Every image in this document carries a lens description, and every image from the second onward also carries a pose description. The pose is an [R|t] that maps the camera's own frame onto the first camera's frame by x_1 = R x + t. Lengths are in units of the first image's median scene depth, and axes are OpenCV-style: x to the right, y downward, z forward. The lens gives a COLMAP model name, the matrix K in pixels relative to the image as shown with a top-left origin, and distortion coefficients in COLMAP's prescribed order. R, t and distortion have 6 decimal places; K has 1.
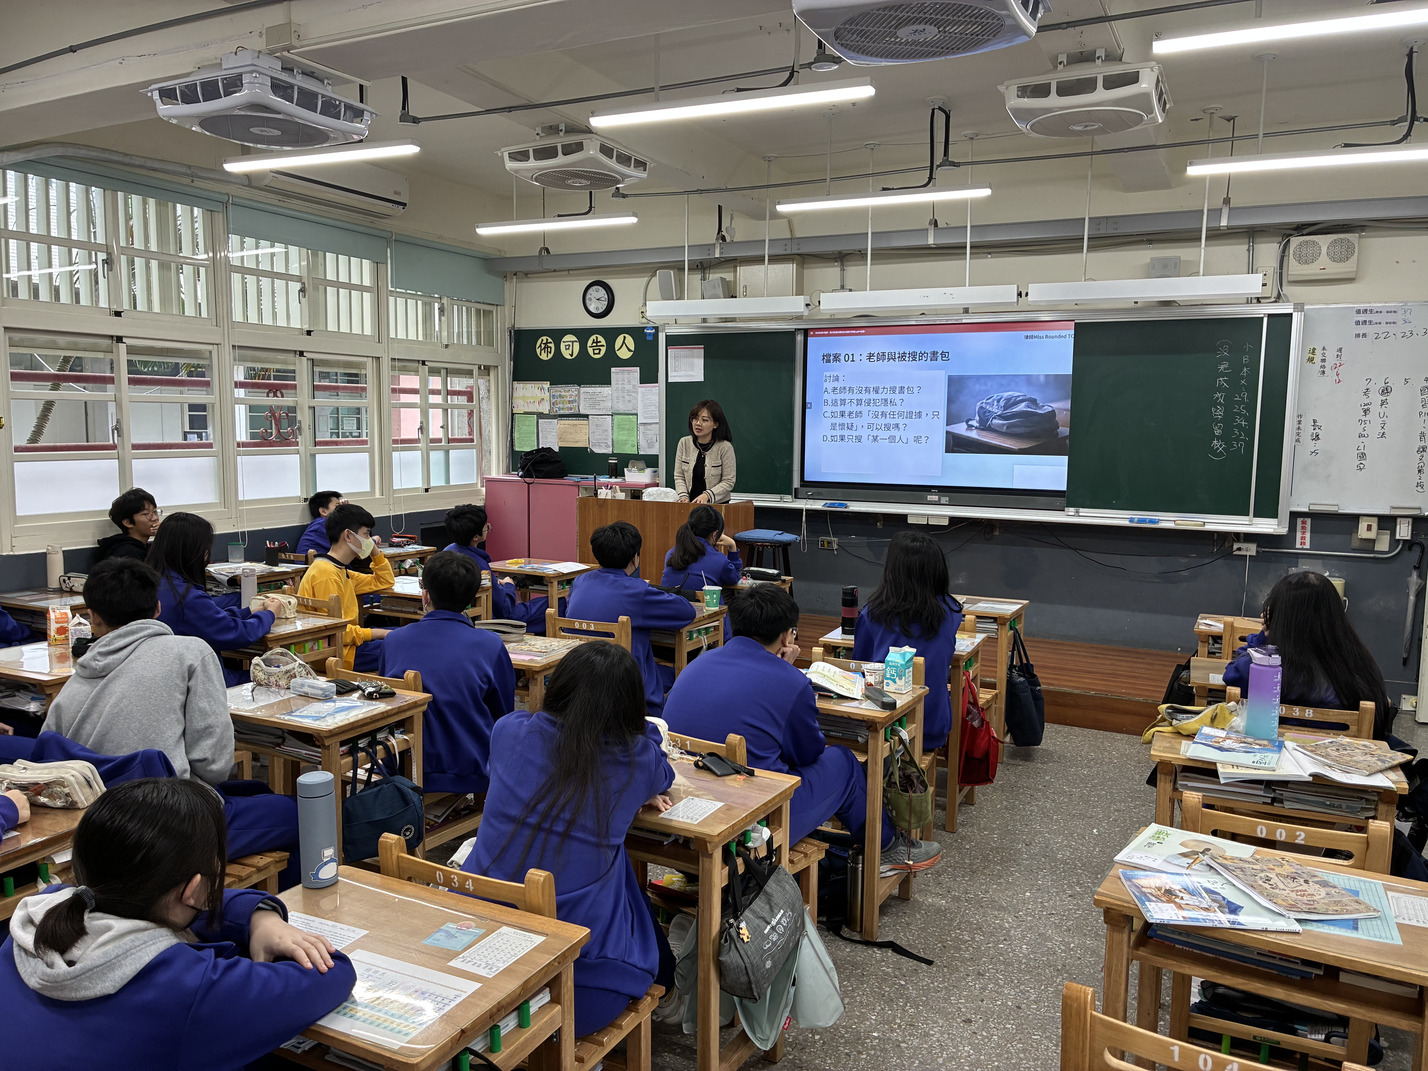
lens RADIAL K [[1080.8, 0, 706.2], [0, 1080.8, 537.9], [0, 0, 1]] dist [0.038032, -0.040494]
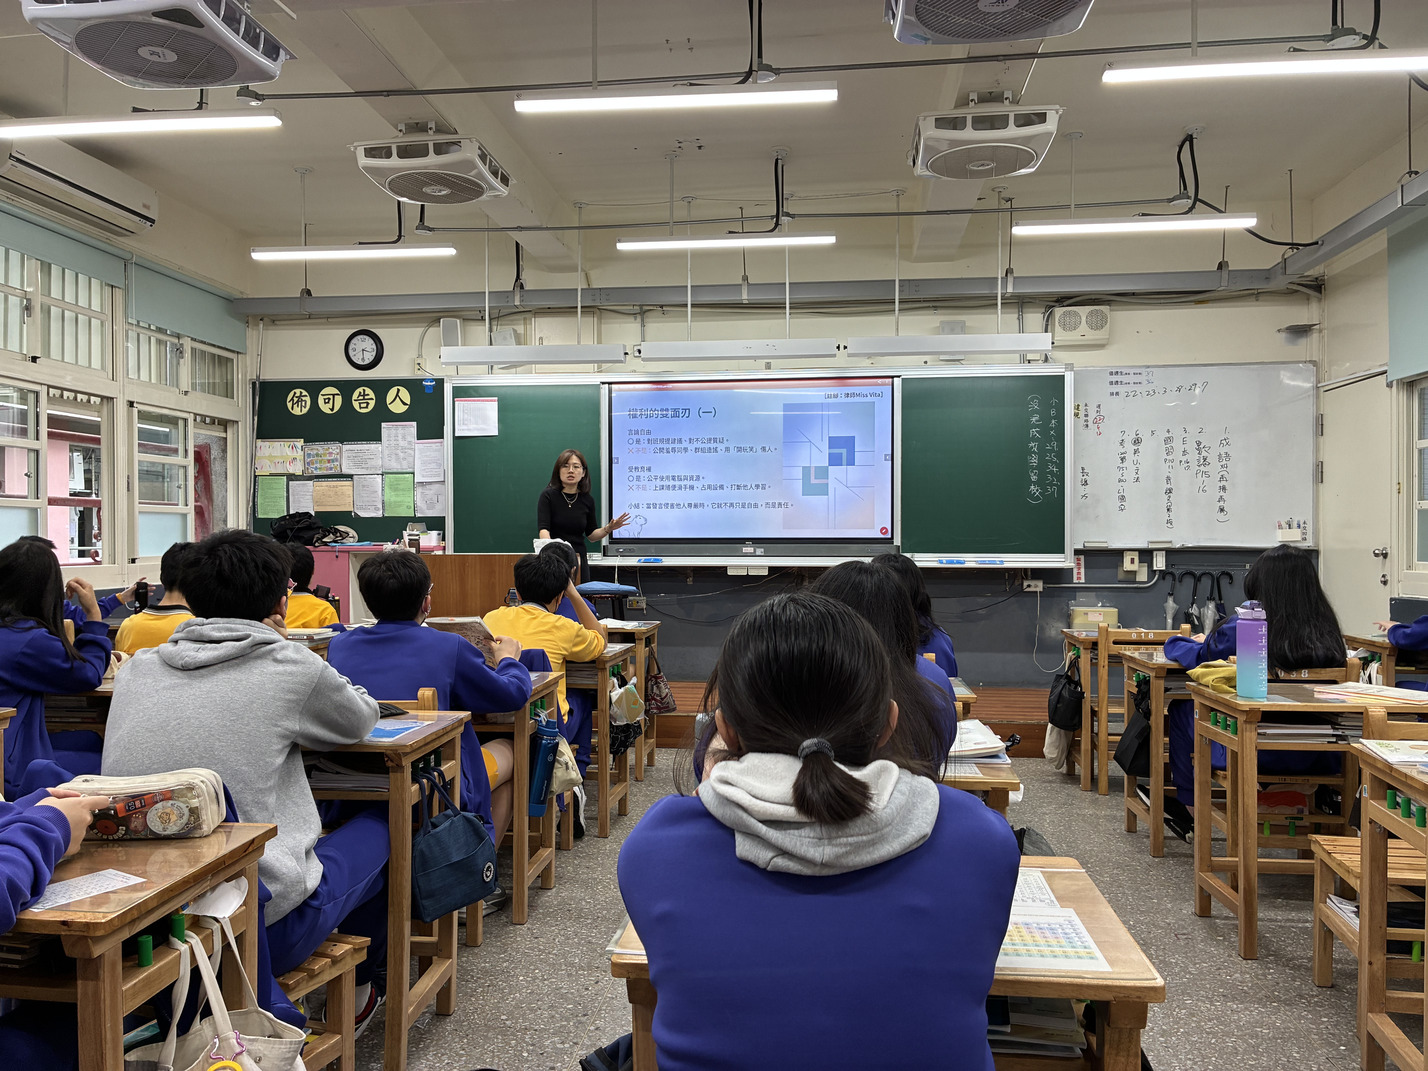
lens RADIAL K [[1080.8, 0, 699.7], [0, 1080.8, 544.9], [0, 0, 1]] dist [0.038032, -0.040494]
pose [[0.940414, -0.014537, 0.339721, -0.197629], [0.048862, 0.994494, -0.092704, 0.056277], [-0.336503, 0.103779, 0.935946, 0.090097]]
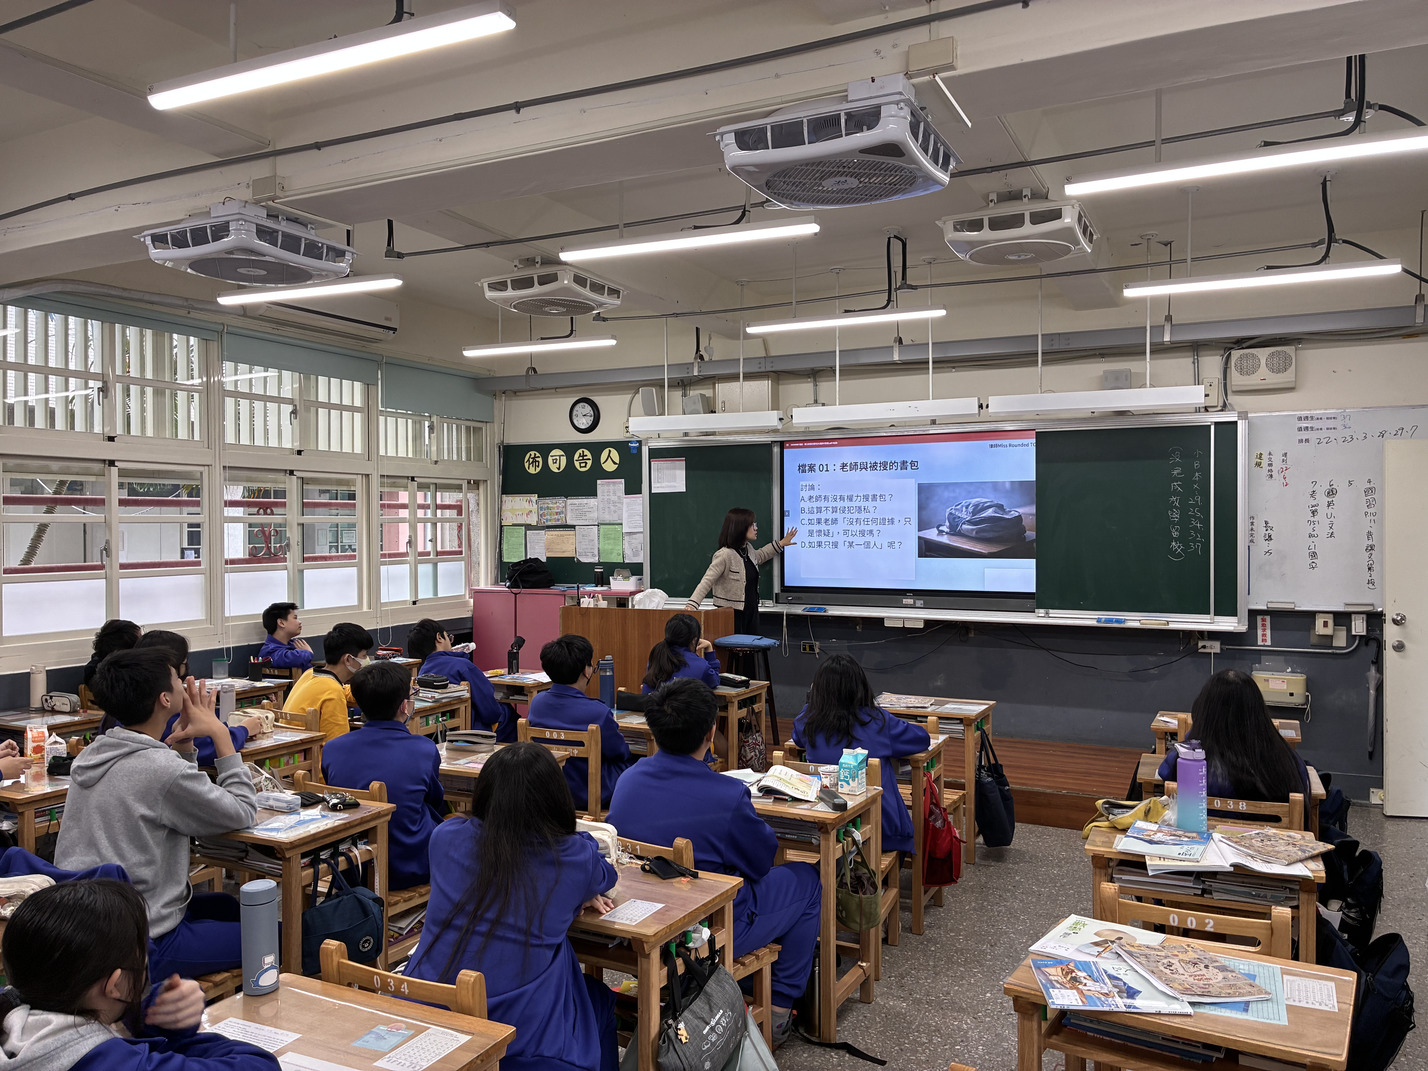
lens RADIAL K [[1080.8, 0, 727.9], [0, 1080.8, 535.2], [0, 0, 1]] dist [0.038032, -0.040494]
pose [[0.999741, -0.016577, 0.015603, 0.026645], [0.018042, 0.994926, -0.098978, -0.001167], [-0.013883, 0.099234, 0.994967, -0.027638]]
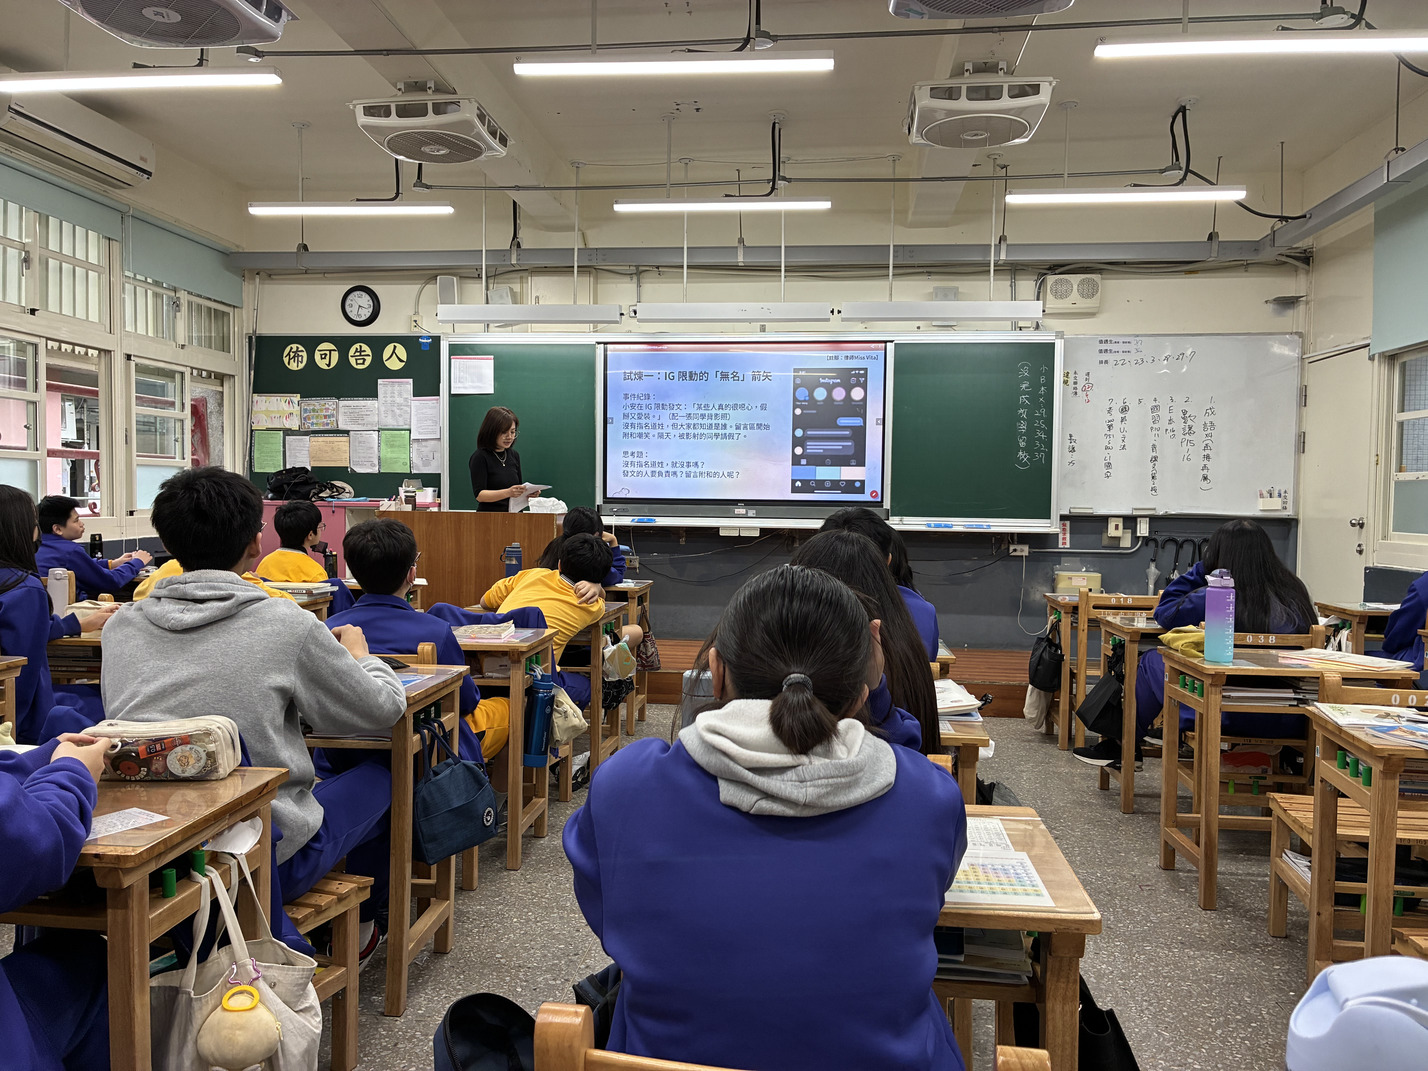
lens RADIAL K [[1080.8, 0, 704.6], [0, 1080.8, 539.6], [0, 0, 1]] dist [0.038032, -0.040494]
pose [[0.936973, -0.013045, 0.349159, -0.202246], [0.035757, 0.997636, -0.058680, 0.055402], [-0.347568, 0.067467, 0.935224, 0.074058]]
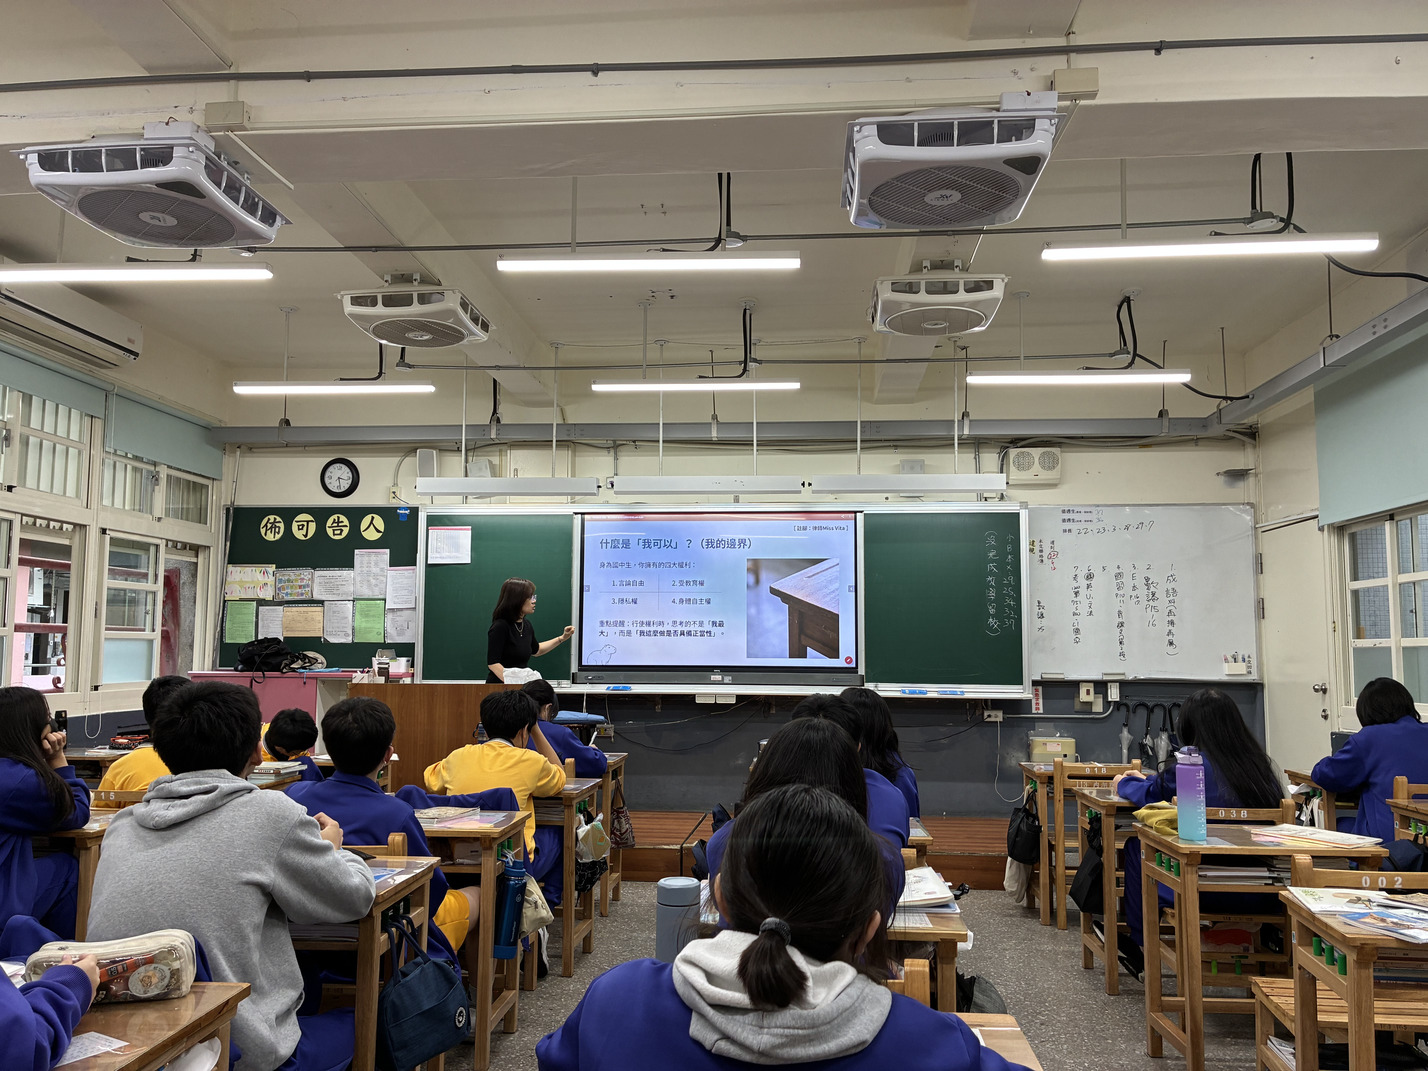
lens RADIAL K [[1080.8, 0, 716.2], [0, 1080.8, 559.6], [0, 0, 1]] dist [0.038032, -0.040494]
pose [[0.925088, 0.026923, 0.378798, -0.204384], [0.046057, 0.982166, -0.182286, 0.044396], [-0.376950, 0.186077, 0.907350, 0.065839]]
